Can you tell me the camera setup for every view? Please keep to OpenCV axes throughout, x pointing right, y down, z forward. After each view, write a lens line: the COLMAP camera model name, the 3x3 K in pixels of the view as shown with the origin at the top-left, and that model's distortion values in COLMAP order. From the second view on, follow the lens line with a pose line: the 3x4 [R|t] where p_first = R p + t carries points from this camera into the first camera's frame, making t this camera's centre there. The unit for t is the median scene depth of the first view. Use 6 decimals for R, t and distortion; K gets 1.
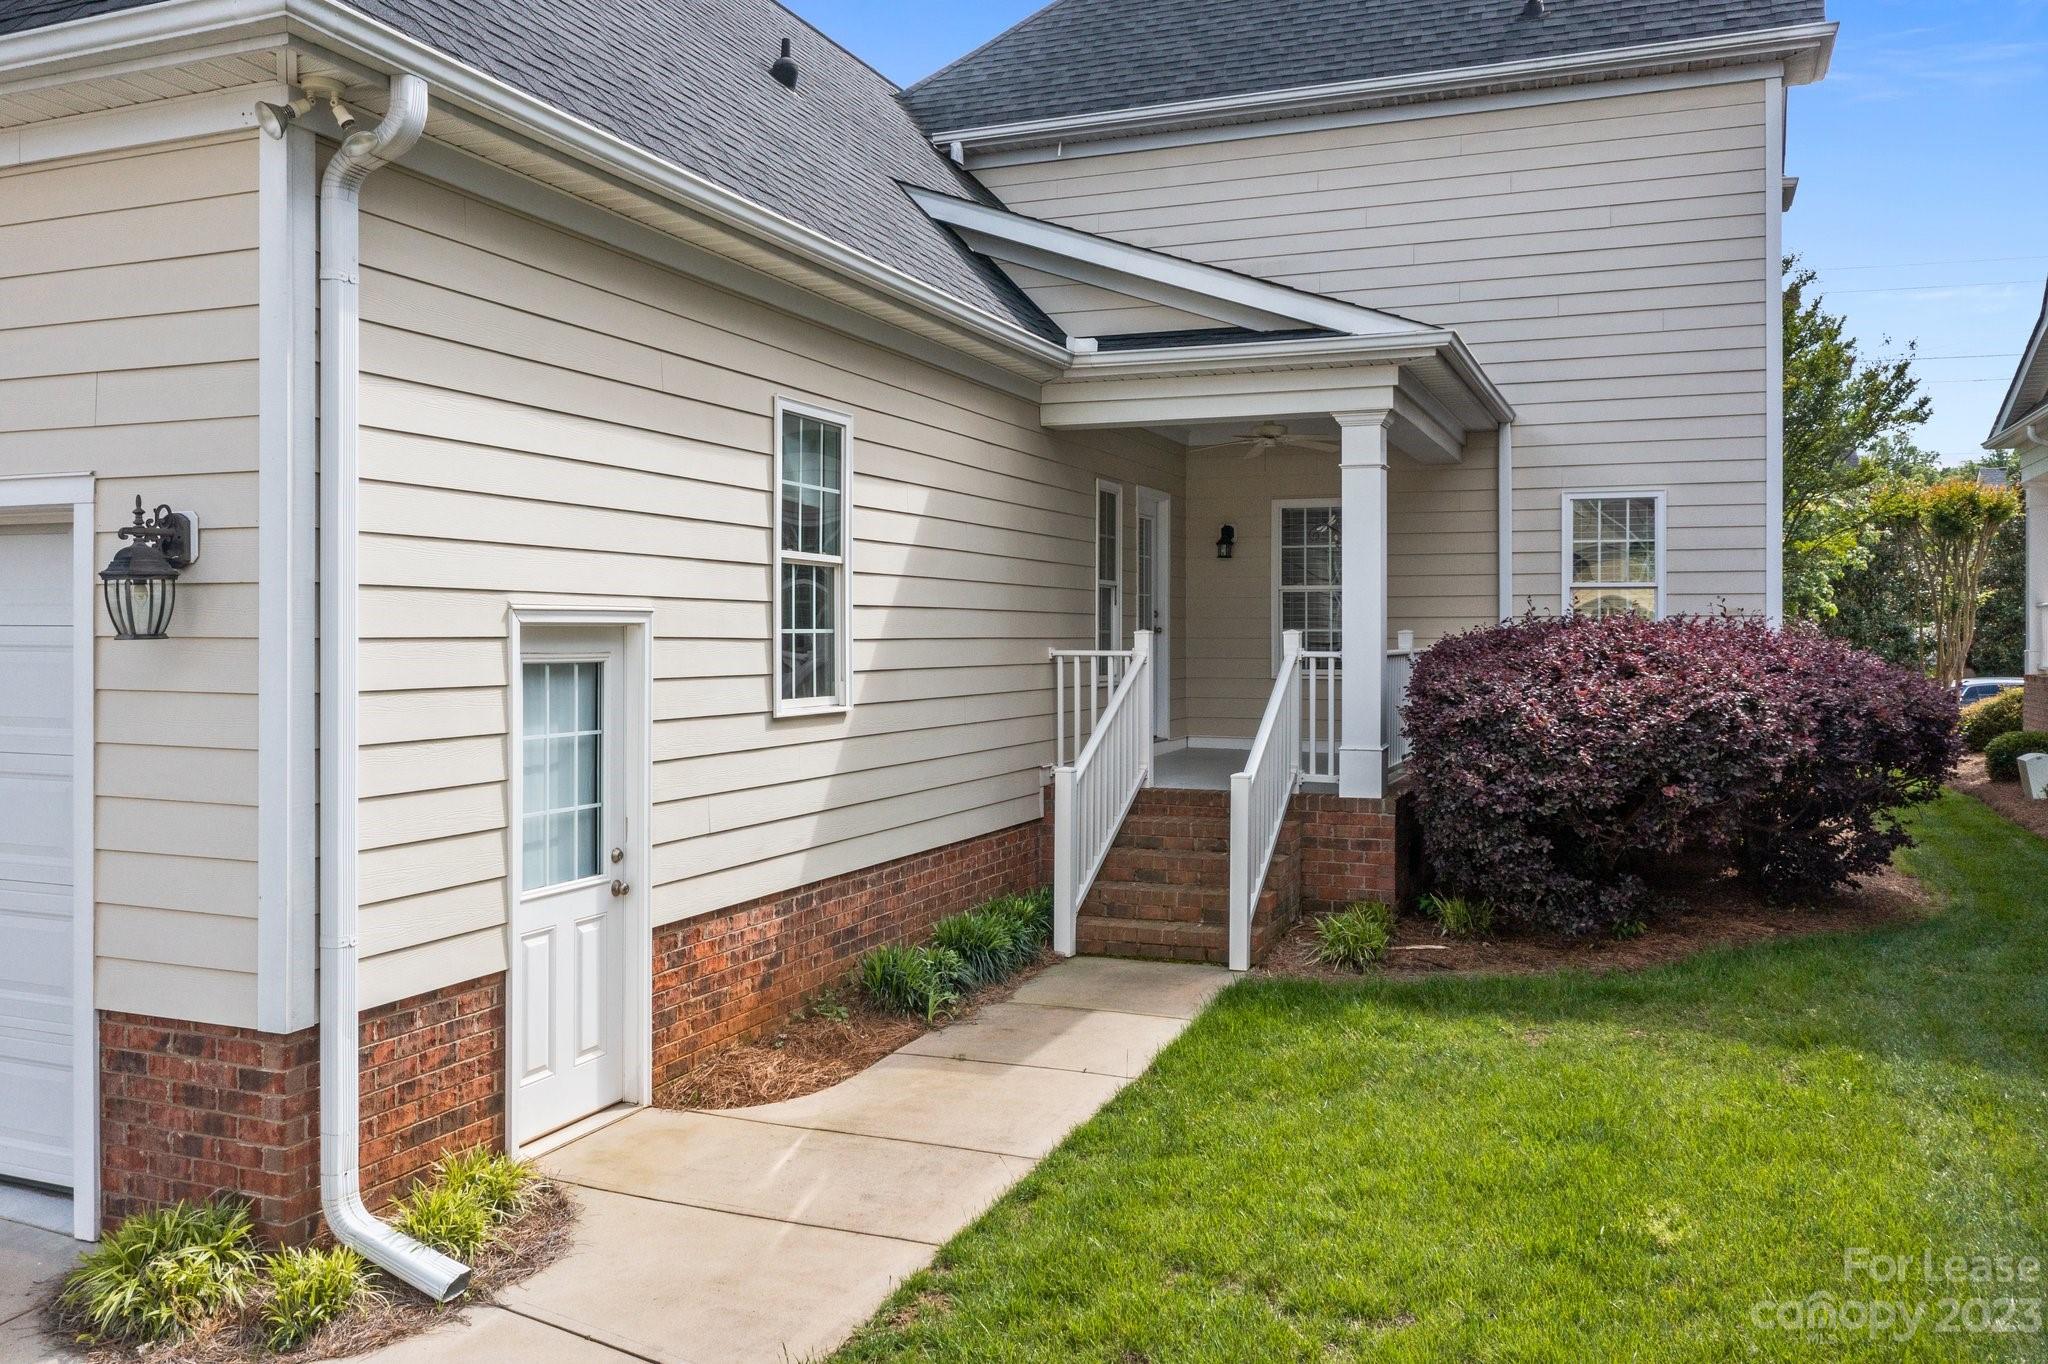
lens RADIAL K [[1613.3, 0, 1022.9], [0, 1613.3, 605.9], [0, 0, 1]] dist [-0.009363, -0.002153]
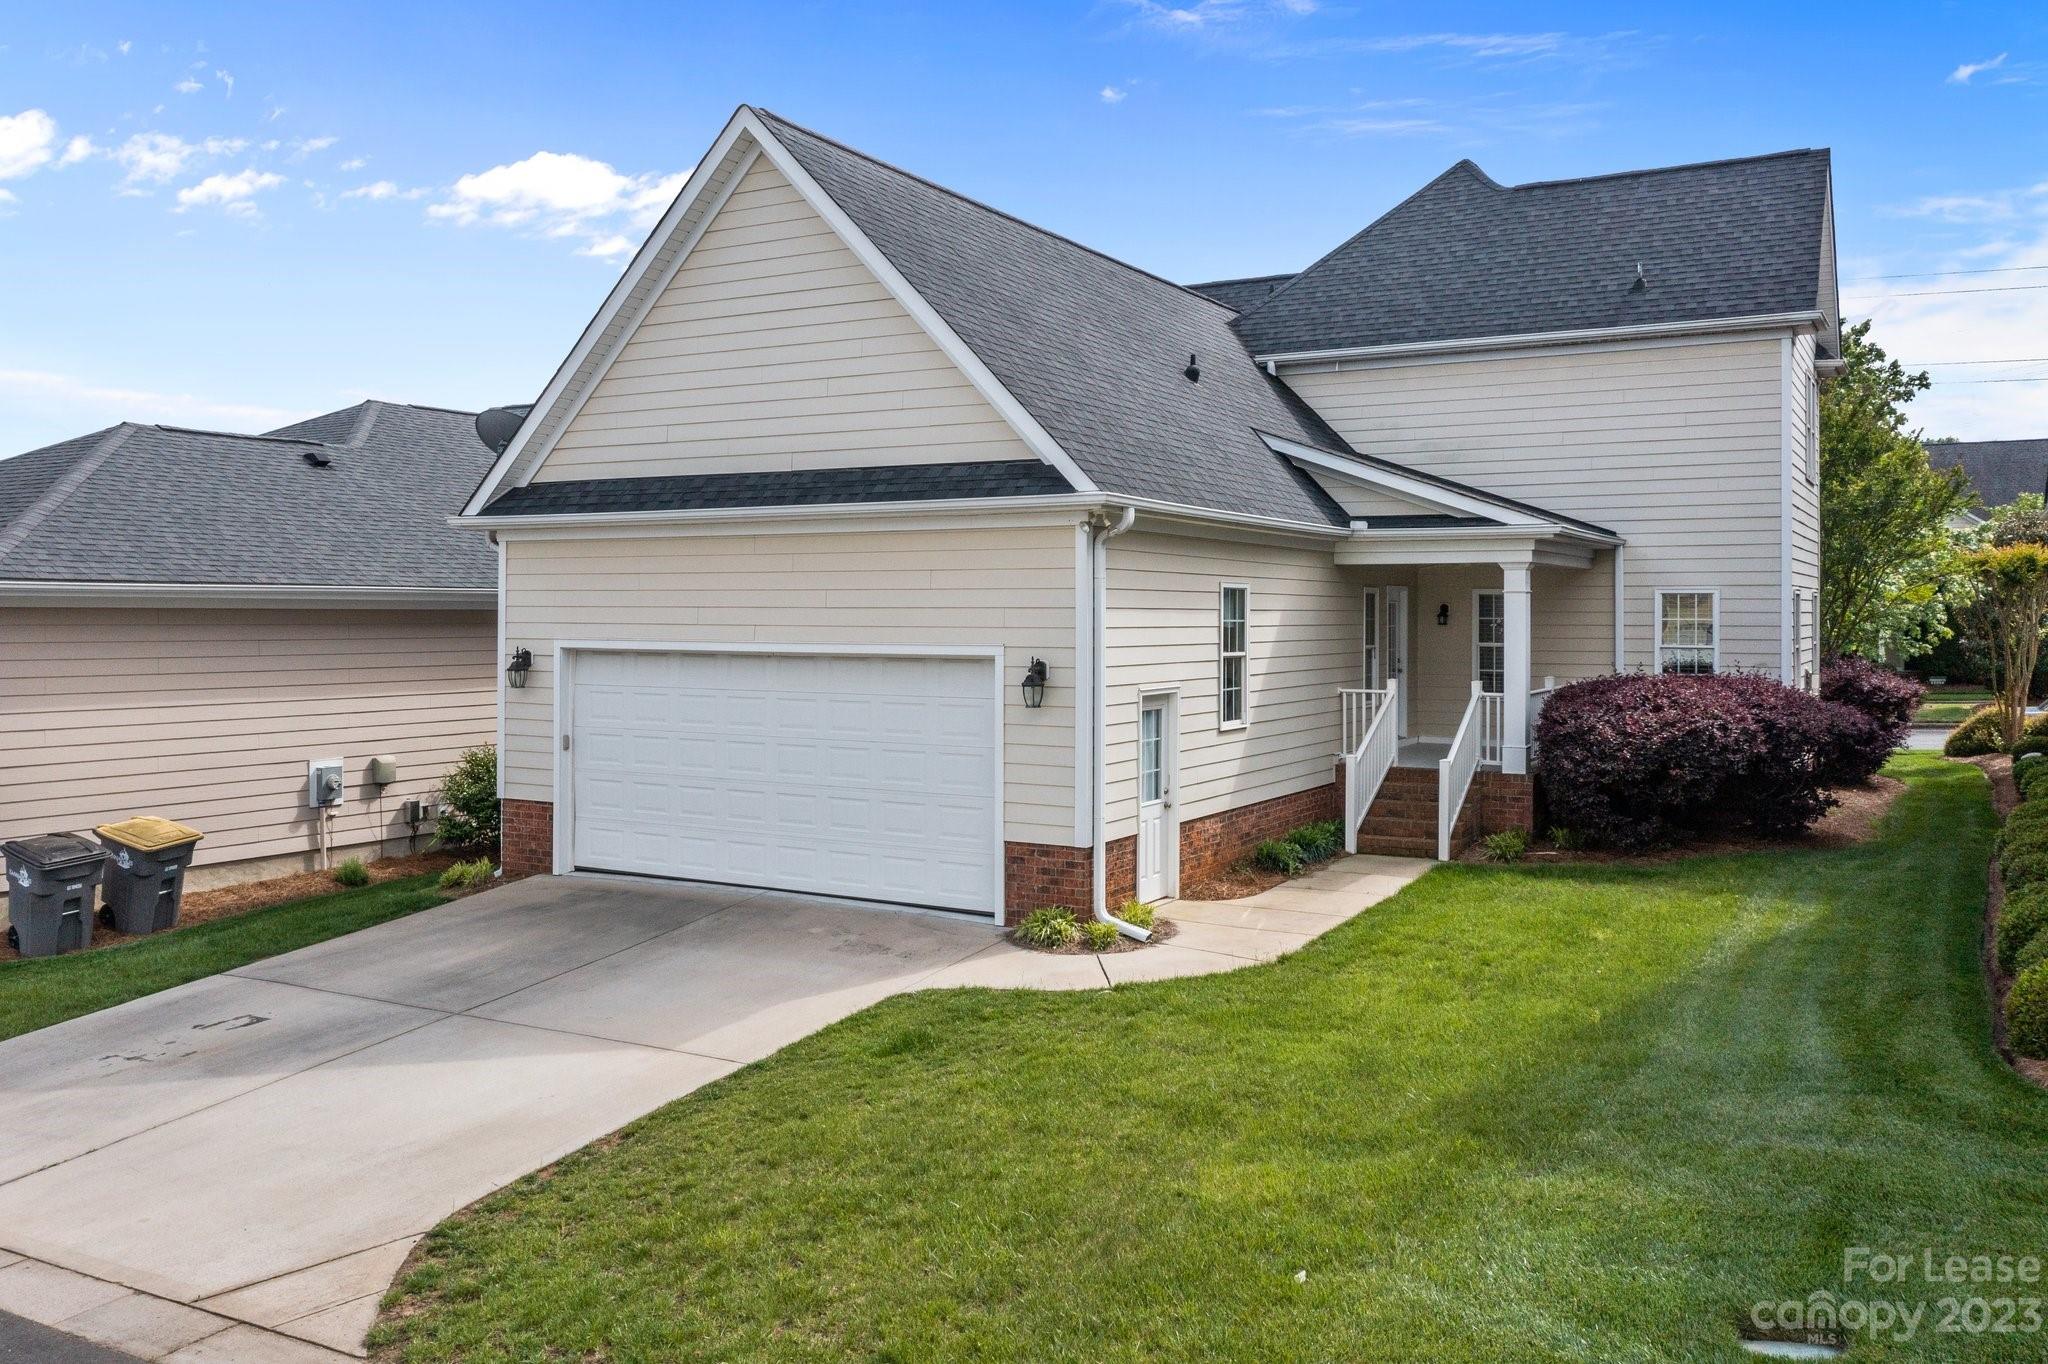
lens RADIAL K [[1613.3, 0, 1022.9], [0, 1613.3, 605.9], [0, 0, 1]] dist [-0.009363, -0.002153]
pose [[0.989879, 0.000935, -0.141911, -0.089234], [0.000880, 0.999919, 0.012726, -0.102551], [0.141911, -0.012722, 0.989798, -0.957034]]
